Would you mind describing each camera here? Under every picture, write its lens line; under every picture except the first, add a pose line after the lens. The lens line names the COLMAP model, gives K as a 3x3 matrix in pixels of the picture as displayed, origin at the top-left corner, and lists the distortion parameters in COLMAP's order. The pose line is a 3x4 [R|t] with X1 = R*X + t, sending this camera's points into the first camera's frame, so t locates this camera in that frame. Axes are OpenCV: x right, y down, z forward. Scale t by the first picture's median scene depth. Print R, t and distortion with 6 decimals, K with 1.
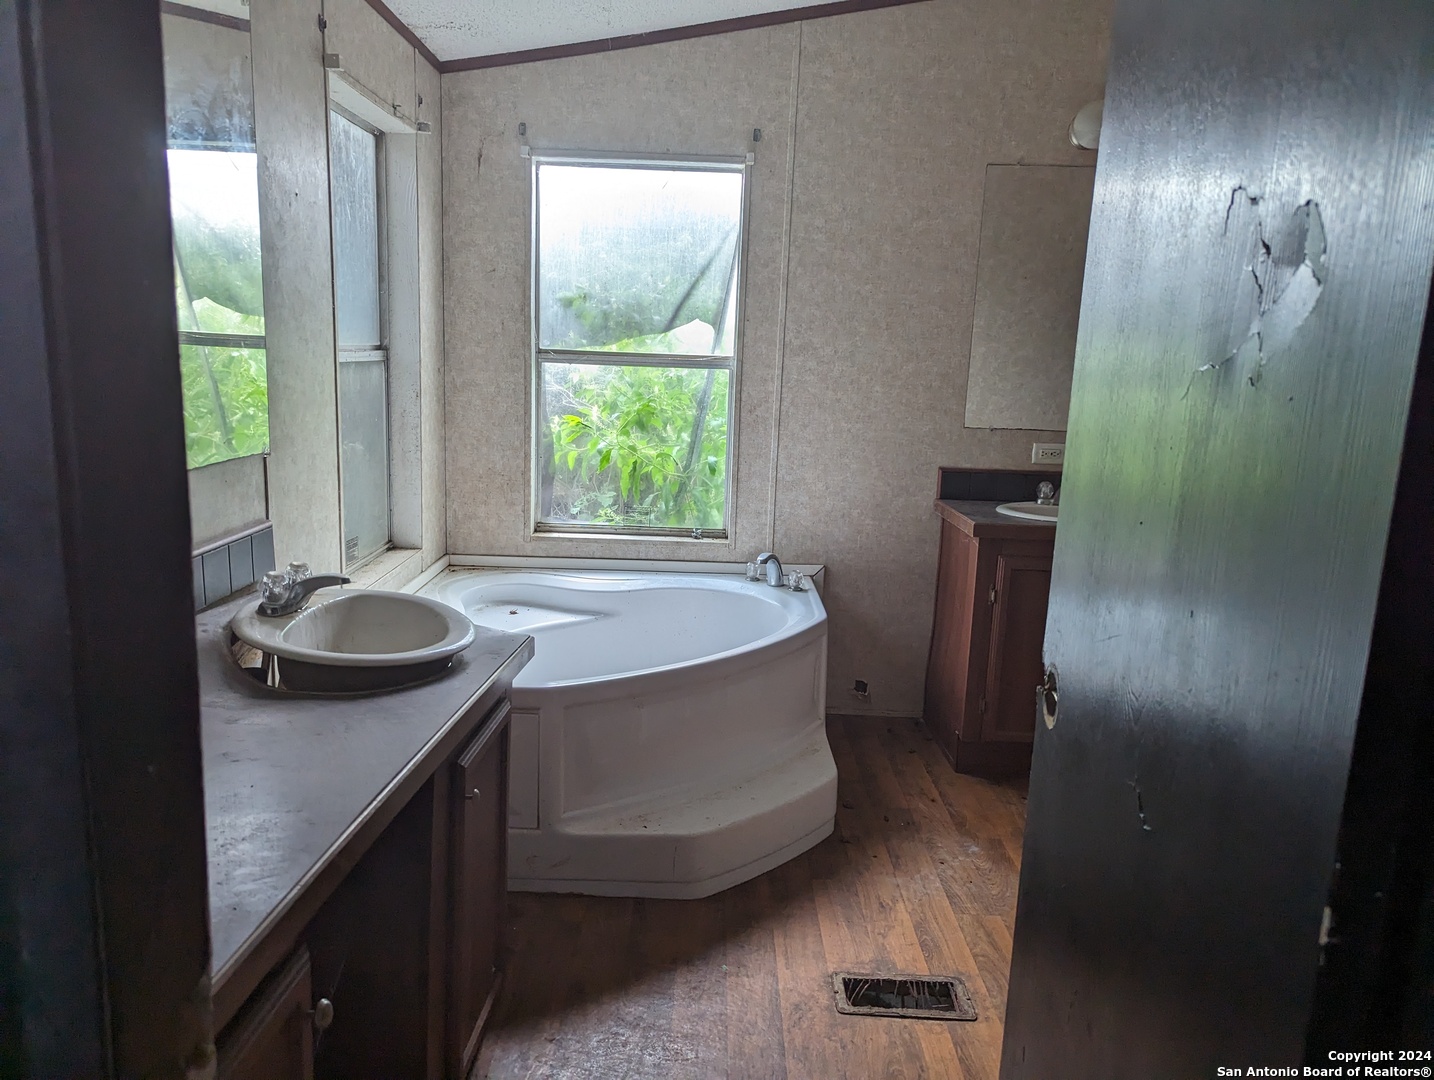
lens RADIAL K [[1009.8, 0, 717.0], [0, 1009.8, 540.0], [0, 0, 1]] dist [0.017145, 0.000021]
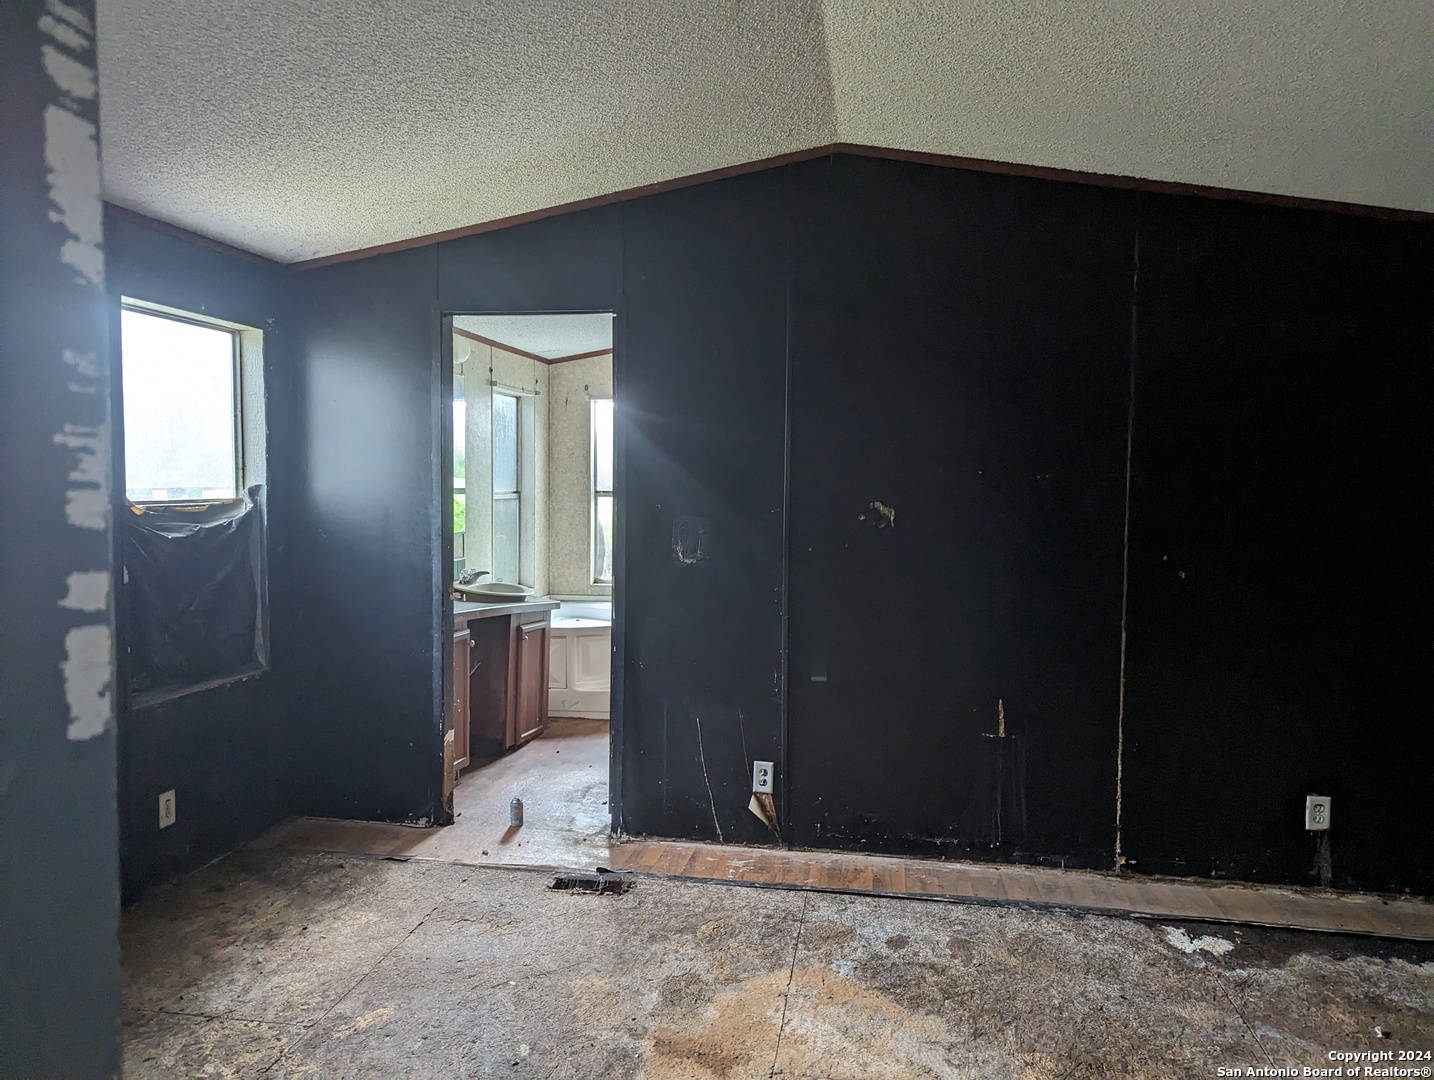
lens RADIAL K [[1003.8, 0, 717.0], [0, 1003.8, 540.0], [0, 0, 1]] dist [0.077028, -0.075793]
pose [[0.984892, -0.017211, -0.172315, 0.429321], [-0.005498, 0.991439, -0.130452, 0.177114], [0.173085, 0.129428, 0.976366, -0.947685]]
